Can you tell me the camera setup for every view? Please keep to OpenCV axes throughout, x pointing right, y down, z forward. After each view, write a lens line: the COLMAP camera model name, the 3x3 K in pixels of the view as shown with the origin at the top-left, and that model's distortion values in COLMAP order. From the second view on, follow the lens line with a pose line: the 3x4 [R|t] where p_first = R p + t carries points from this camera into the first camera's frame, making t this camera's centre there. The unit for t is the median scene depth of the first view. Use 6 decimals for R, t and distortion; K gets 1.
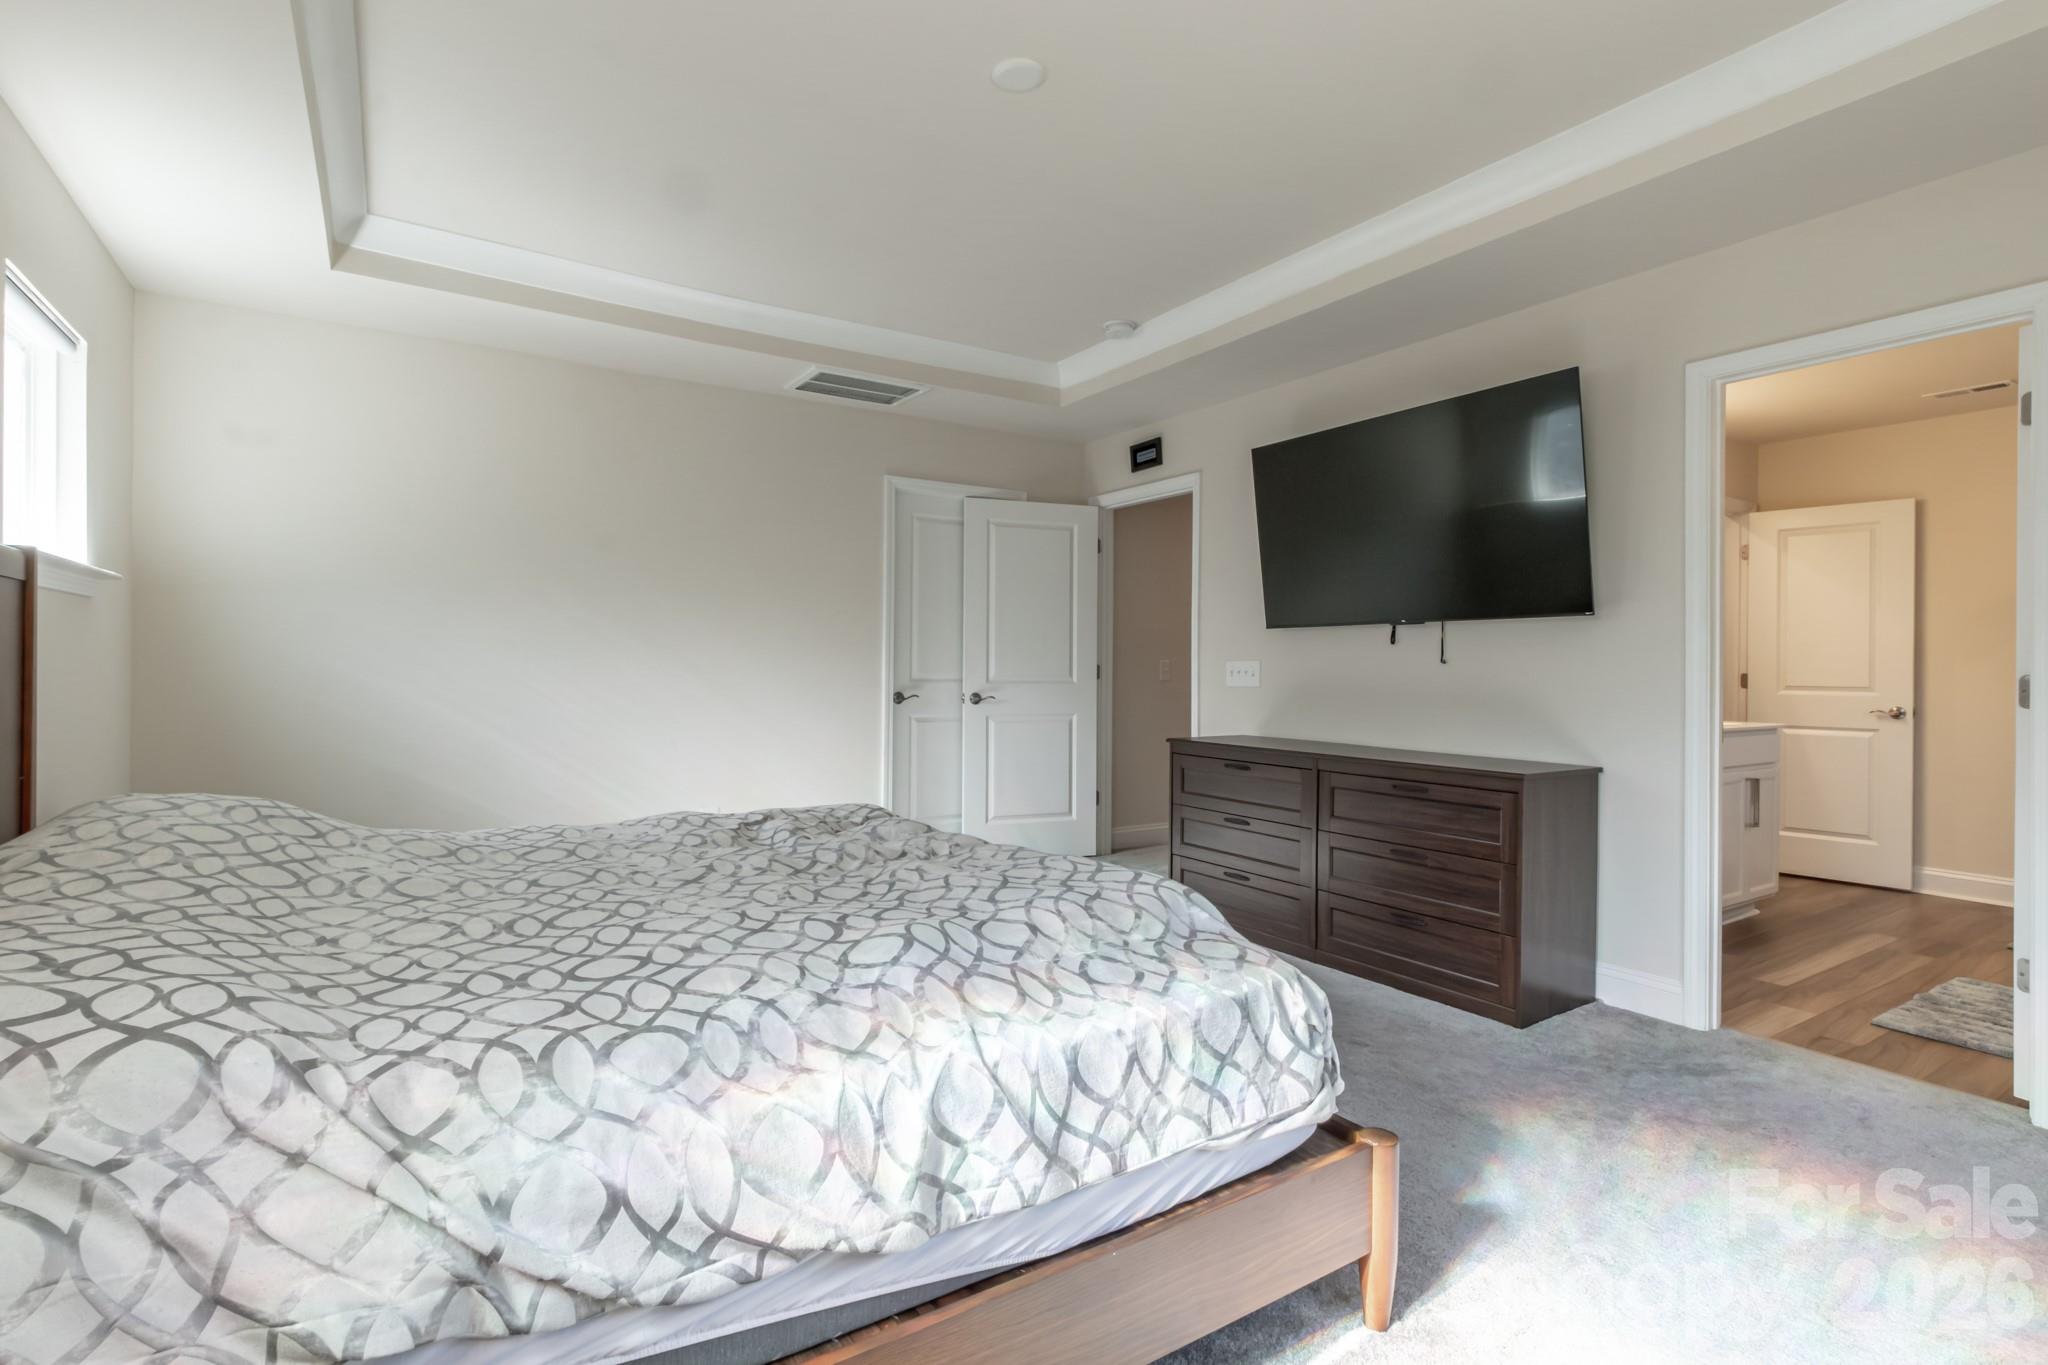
lens RADIAL K [[959.1, 0, 1018.7], [0, 959.1, 672.9], [0, 0, 1]] dist [0.005523, -0.003874]
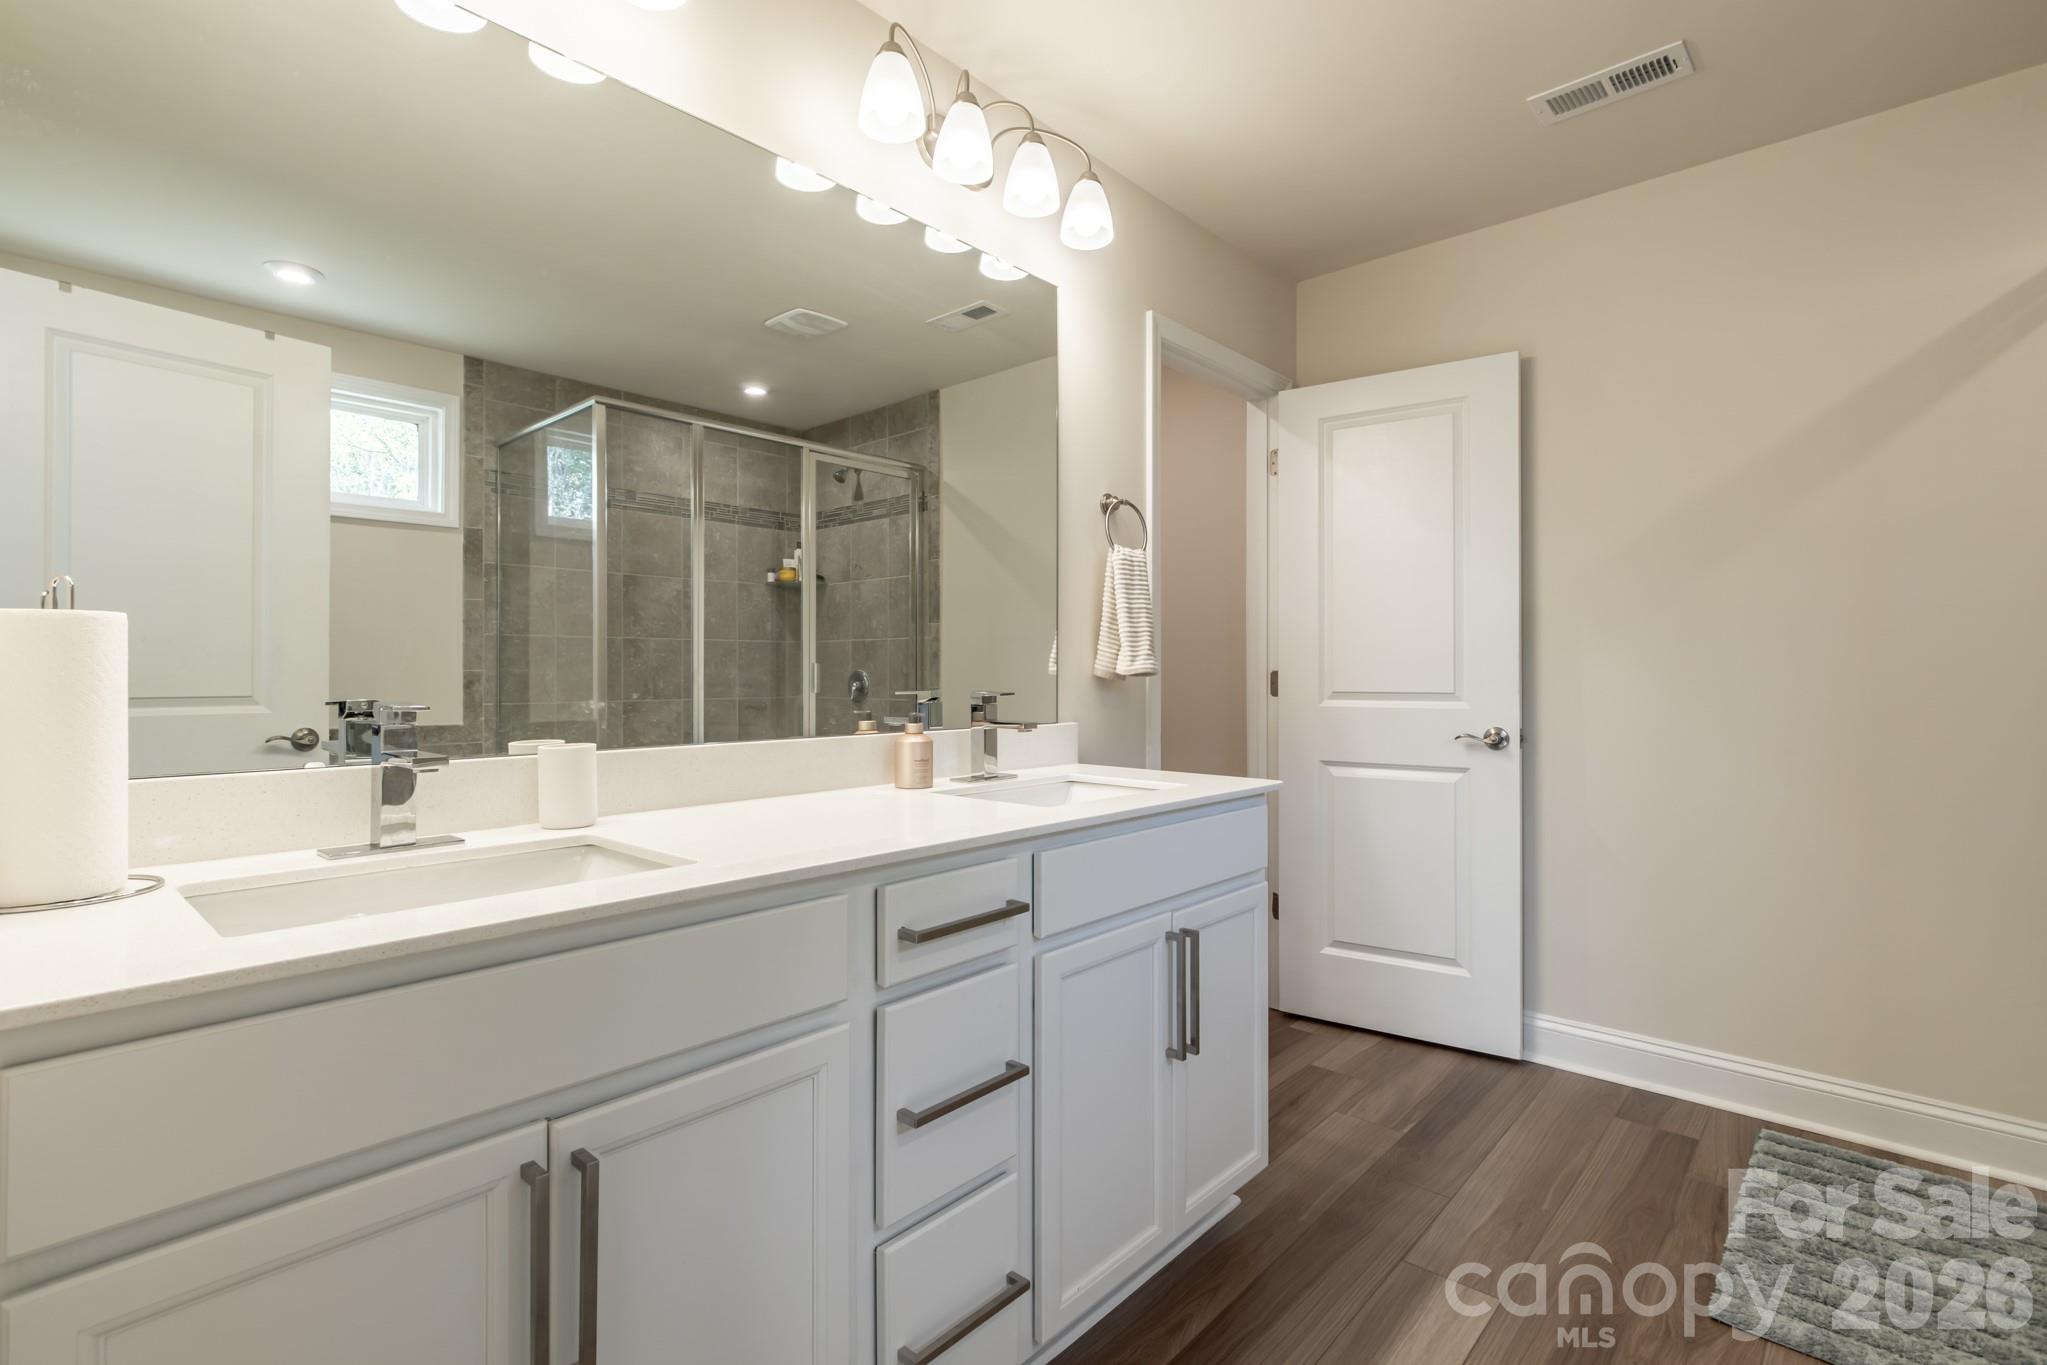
lens RADIAL K [[958.6, 0, 1014.9], [0, 958.6, 678.2], [0, 0, 1]] dist [0.005523, -0.003874]
pose [[0.964753, -0.007163, 0.263060, 0.498642], [0.008363, 0.999959, -0.003443, 0.006077], [-0.263025, 0.005522, 0.964773, 0.536065]]
